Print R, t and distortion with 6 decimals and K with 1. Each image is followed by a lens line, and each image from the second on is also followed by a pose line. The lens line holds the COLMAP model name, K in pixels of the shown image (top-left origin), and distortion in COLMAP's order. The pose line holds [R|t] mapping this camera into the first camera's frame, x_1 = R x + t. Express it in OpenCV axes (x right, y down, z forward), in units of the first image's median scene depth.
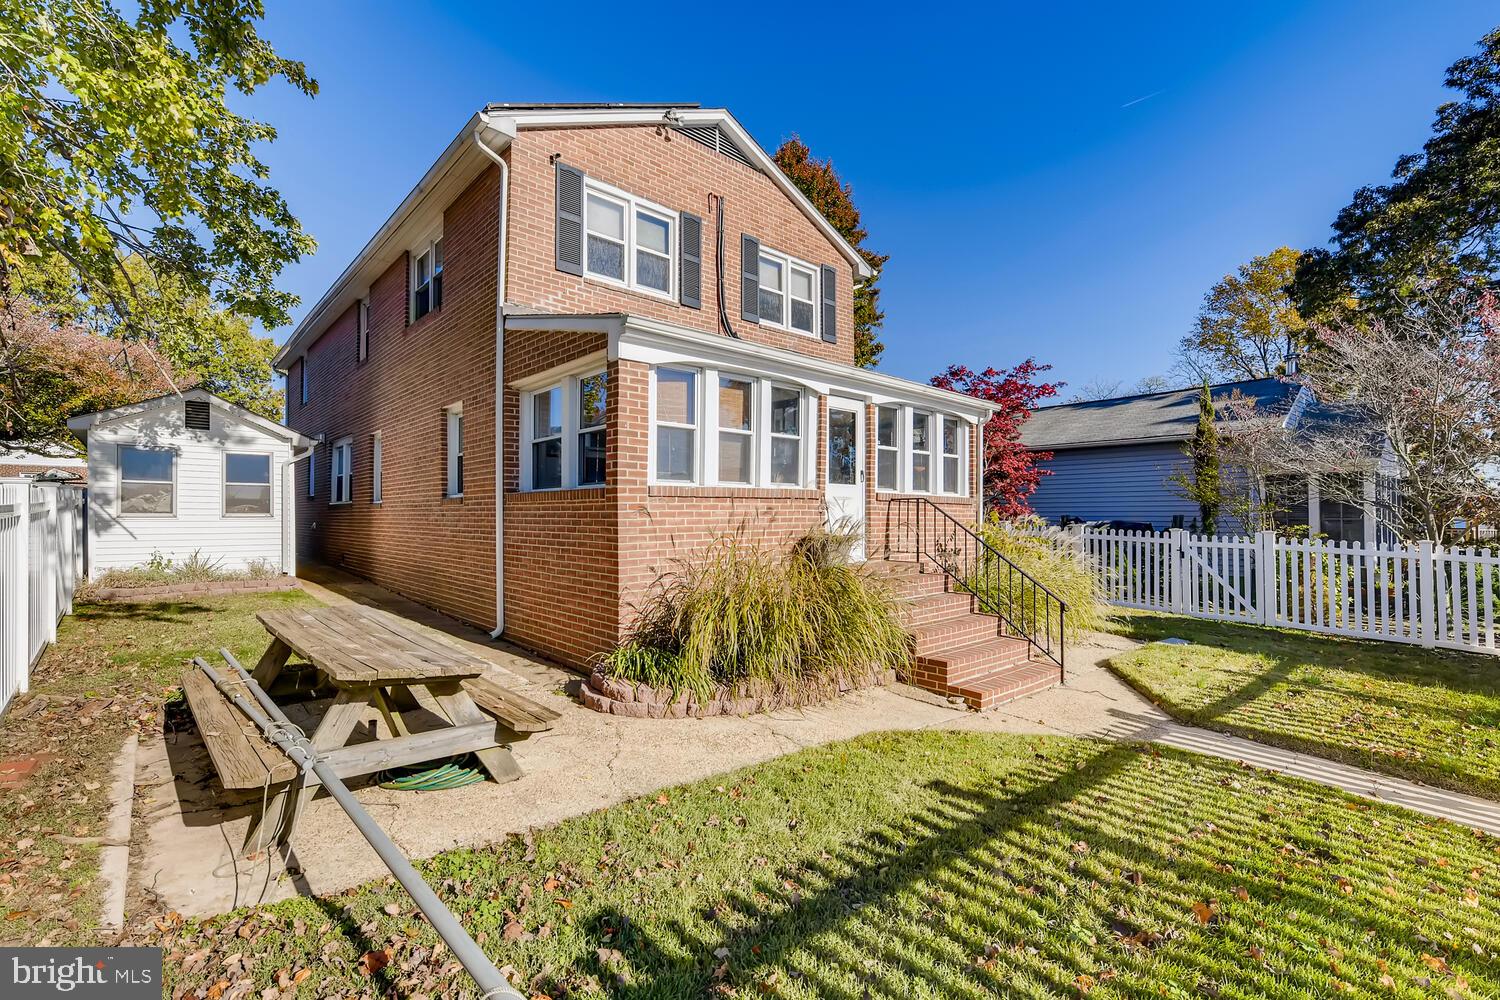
lens RADIAL K [[663.3, 0, 729.7], [0, 663.3, 508.5], [0, 0, 1]] dist [0.011497, -0.001604]
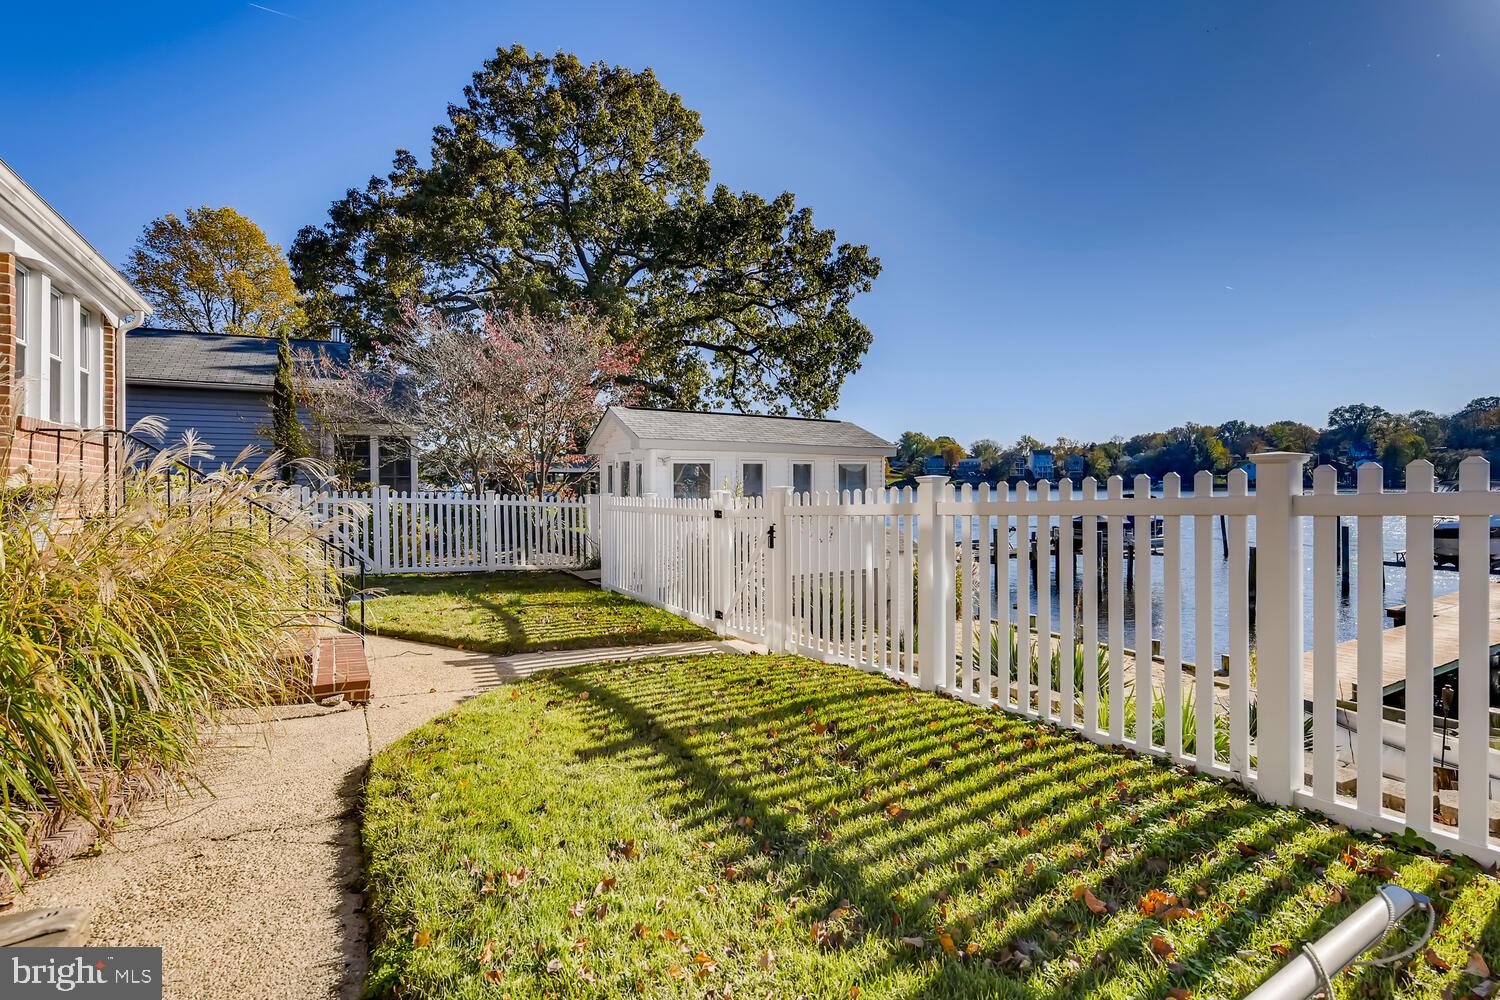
lens RADIAL K [[689.0, 0, 745.2], [0, 689.0, 490.4], [0, 0, 1]] dist [0.015610, -0.000011]
pose [[0.189725, -0.012860, 0.981753, -0.245680], [-0.009852, 0.999839, 0.015001, 0.025068], [-0.981788, -0.012518, 0.189568, 0.288566]]
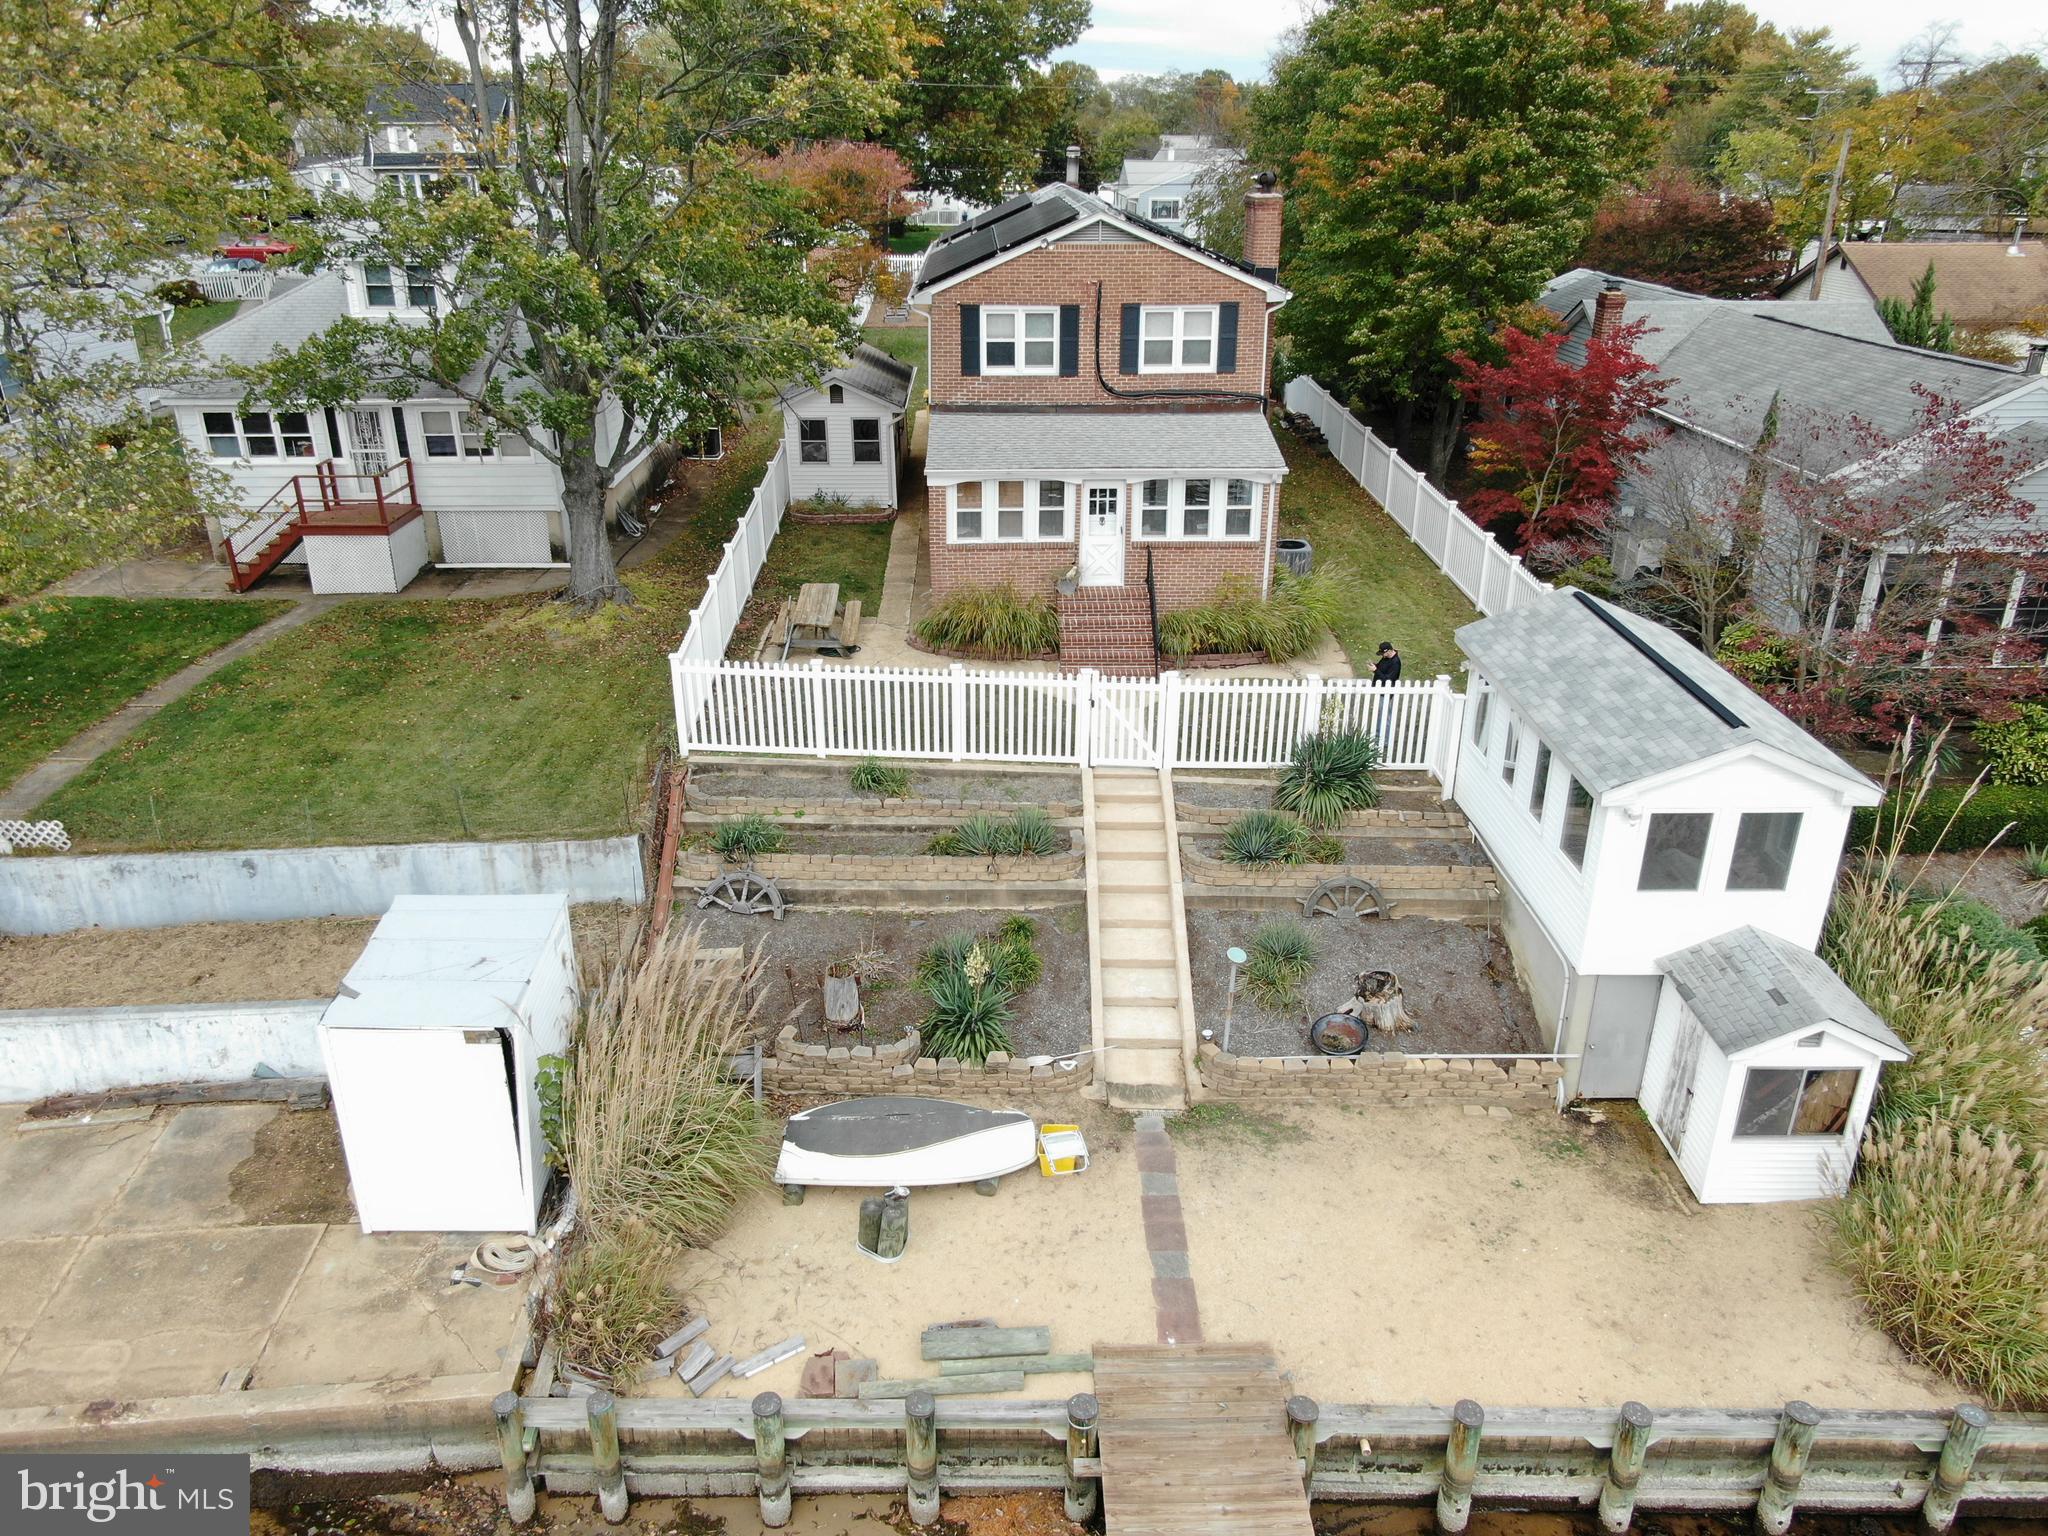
lens RADIAL K [[1459.0, 0, 1026.1], [0, 1459.0, 762.0], [0, 0, 1]] dist [0.014228, -0.018032]
pose [[0.766876, 0.255019, -0.588953, 2.109305], [0.008759, 0.913422, 0.406920, -0.915199], [0.641735, -0.317216, 0.698248, -1.606274]]
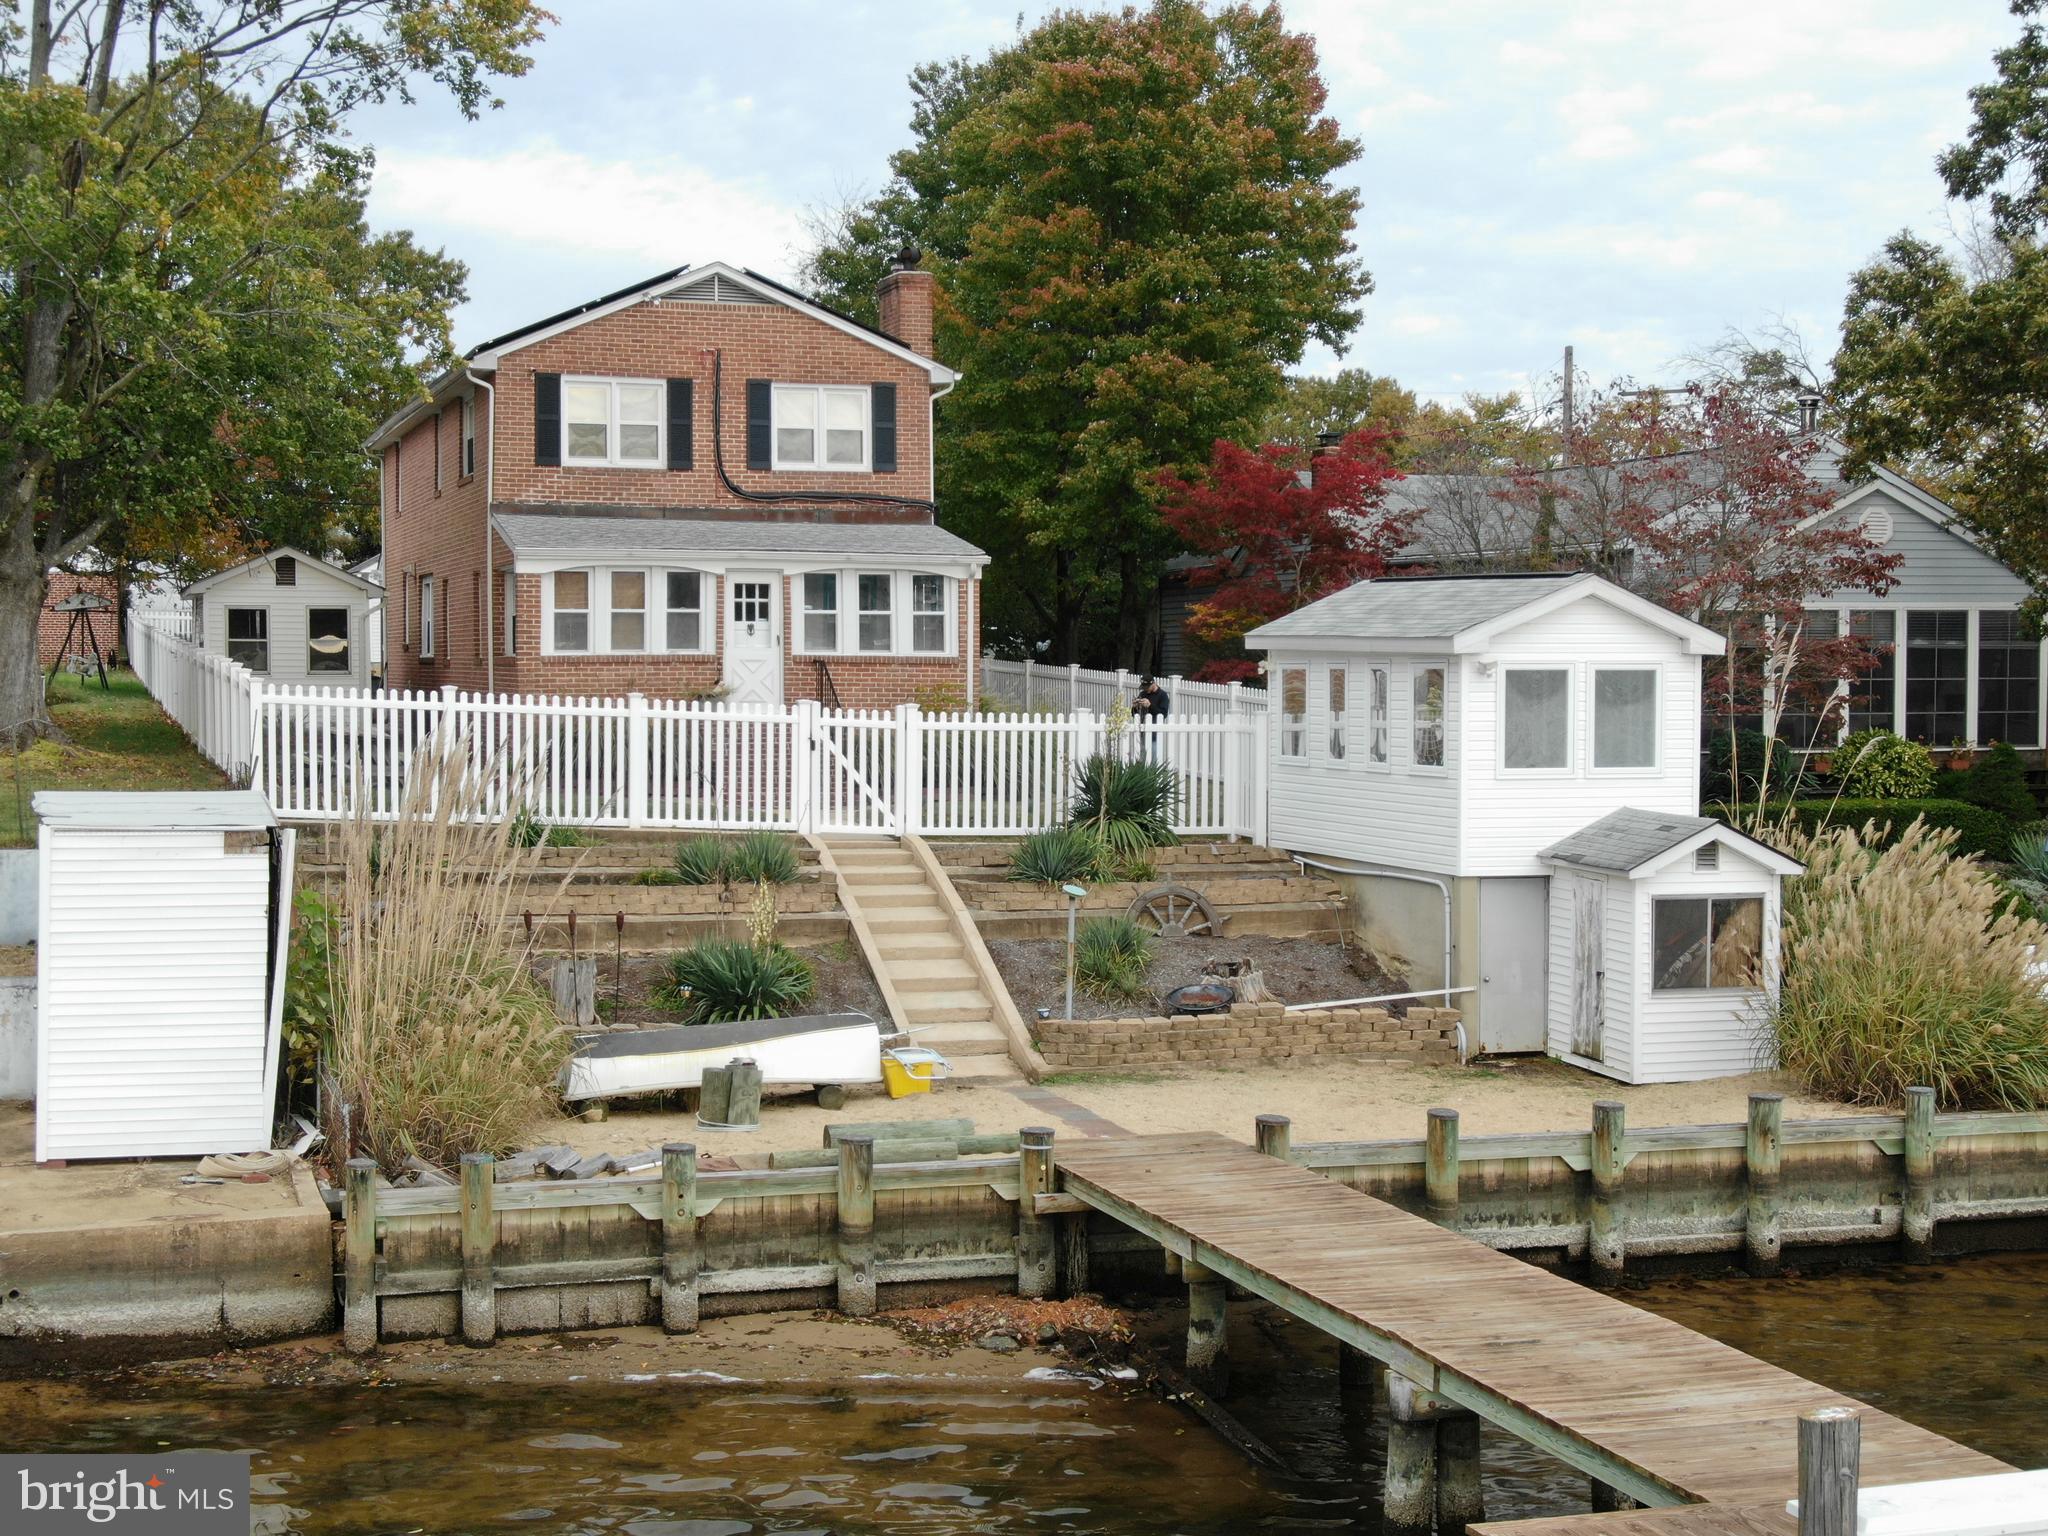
lens RADIAL K [[2878.6, 0, 1019.6], [0, 2878.6, 786.4], [0, 0, 1]] dist [0.005187, 0.000000]
pose [[0.917480, 0.017427, -0.397399, 2.486519], [0.005079, 0.998445, 0.055510, -0.070886], [0.397749, -0.052947, 0.915965, -3.259523]]
